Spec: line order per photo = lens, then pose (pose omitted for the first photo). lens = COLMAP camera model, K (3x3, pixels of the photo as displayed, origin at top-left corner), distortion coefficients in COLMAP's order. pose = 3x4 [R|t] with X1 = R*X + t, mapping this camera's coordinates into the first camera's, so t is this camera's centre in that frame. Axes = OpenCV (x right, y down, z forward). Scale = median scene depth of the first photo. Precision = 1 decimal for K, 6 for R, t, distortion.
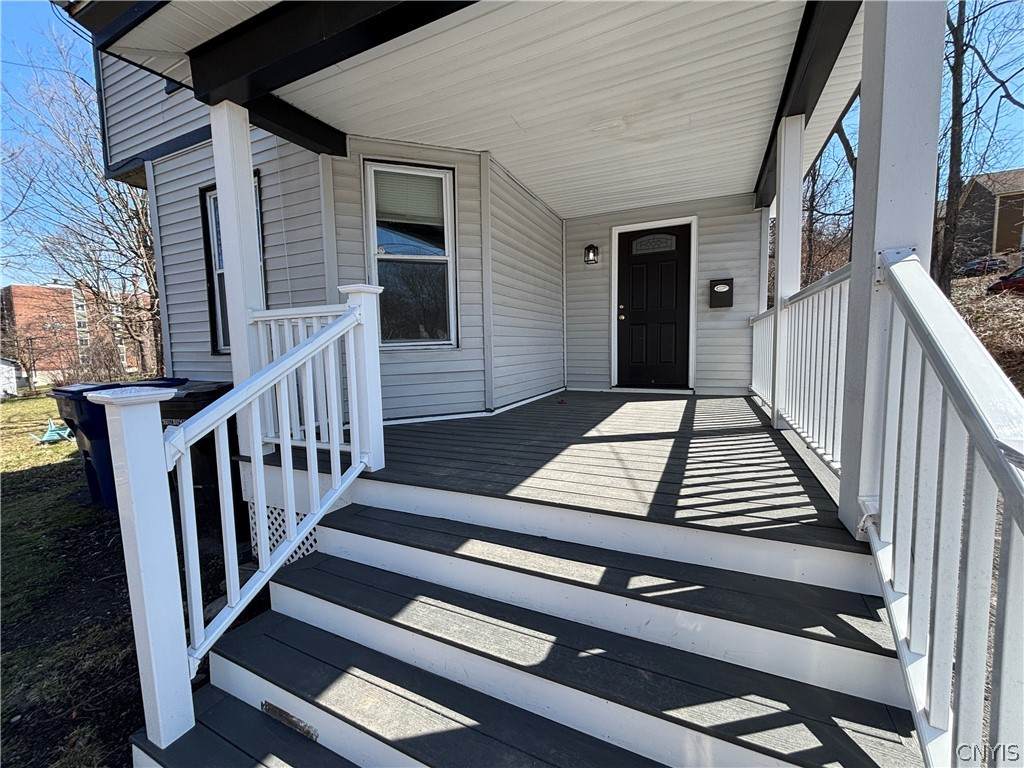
lens RADIAL K [[408.2, 0, 512.0], [0, 408.2, 383.8], [0, 0, 1]] dist [0.008099, -0.005210]
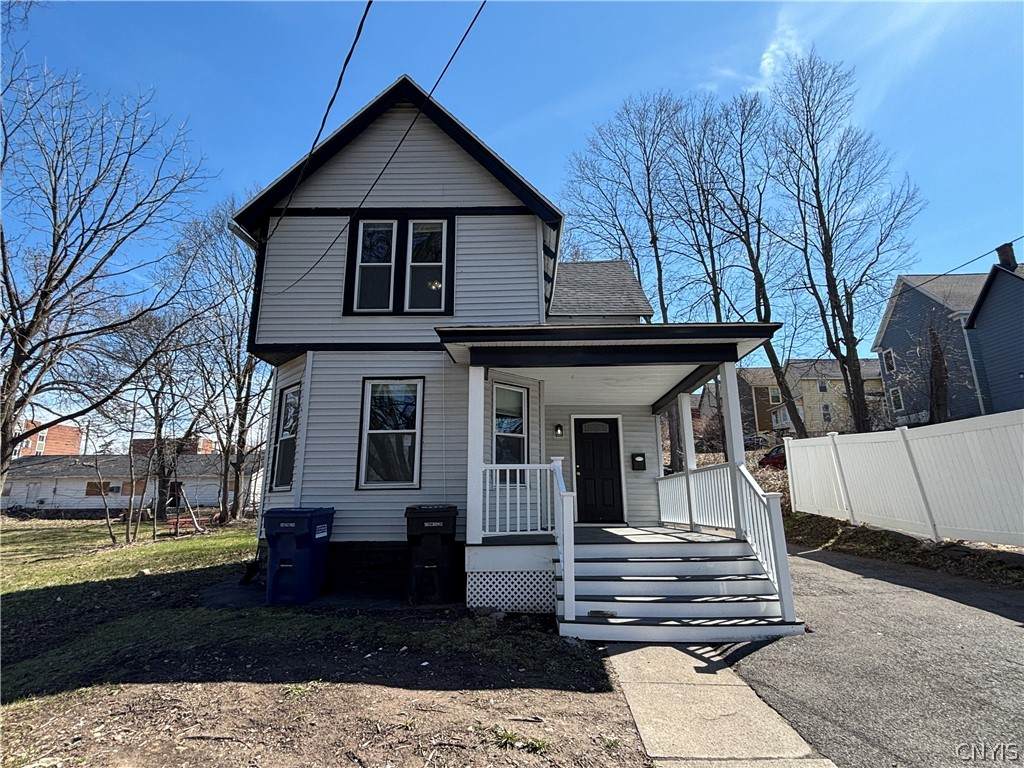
lens RADIAL K [[524.9, 0, 512.0], [0, 524.9, 384.0], [0, 0, 1]] dist [0.027541, 0.000157]
pose [[0.913850, 0.106052, 0.391958, -0.809393], [0.023766, 0.949666, -0.312361, 0.129709], [-0.405356, 0.294766, 0.865332, -0.709781]]
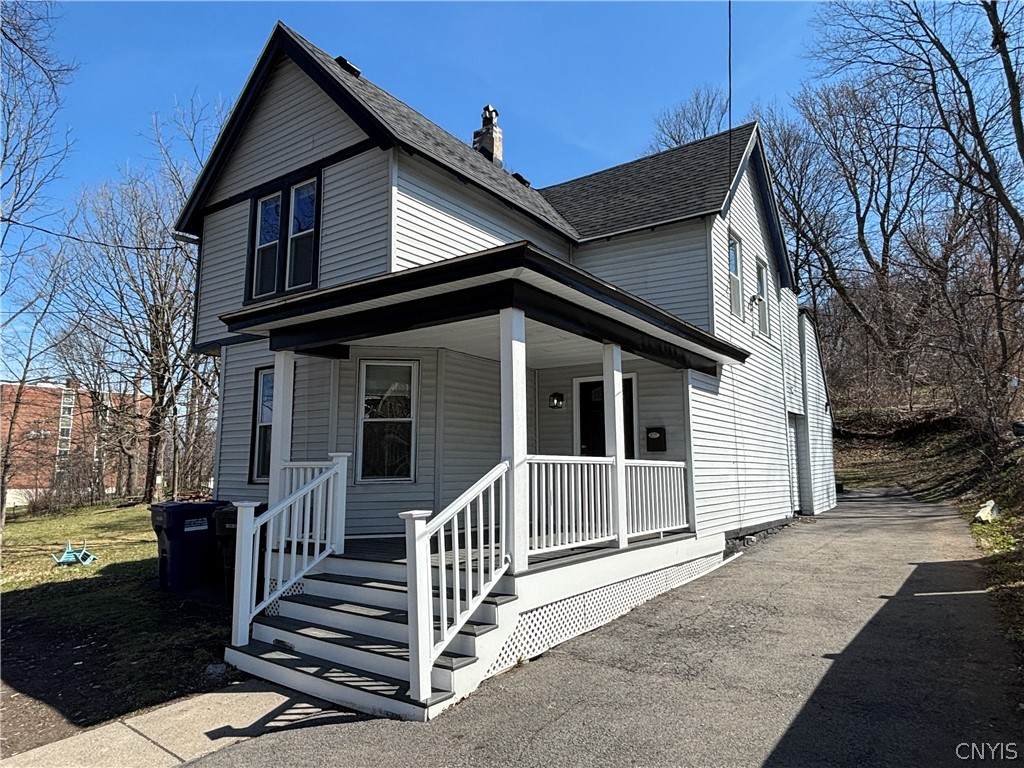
lens RADIAL K [[636.0, 0, 523.0], [0, 636.0, 379.3], [0, 0, 1]] dist [0.022571, -0.002031]
pose [[0.986095, -0.002138, -0.166170, 0.438098], [-0.035386, 0.974285, -0.222524, 0.026294], [0.162373, 0.225310, 0.960661, -0.810603]]
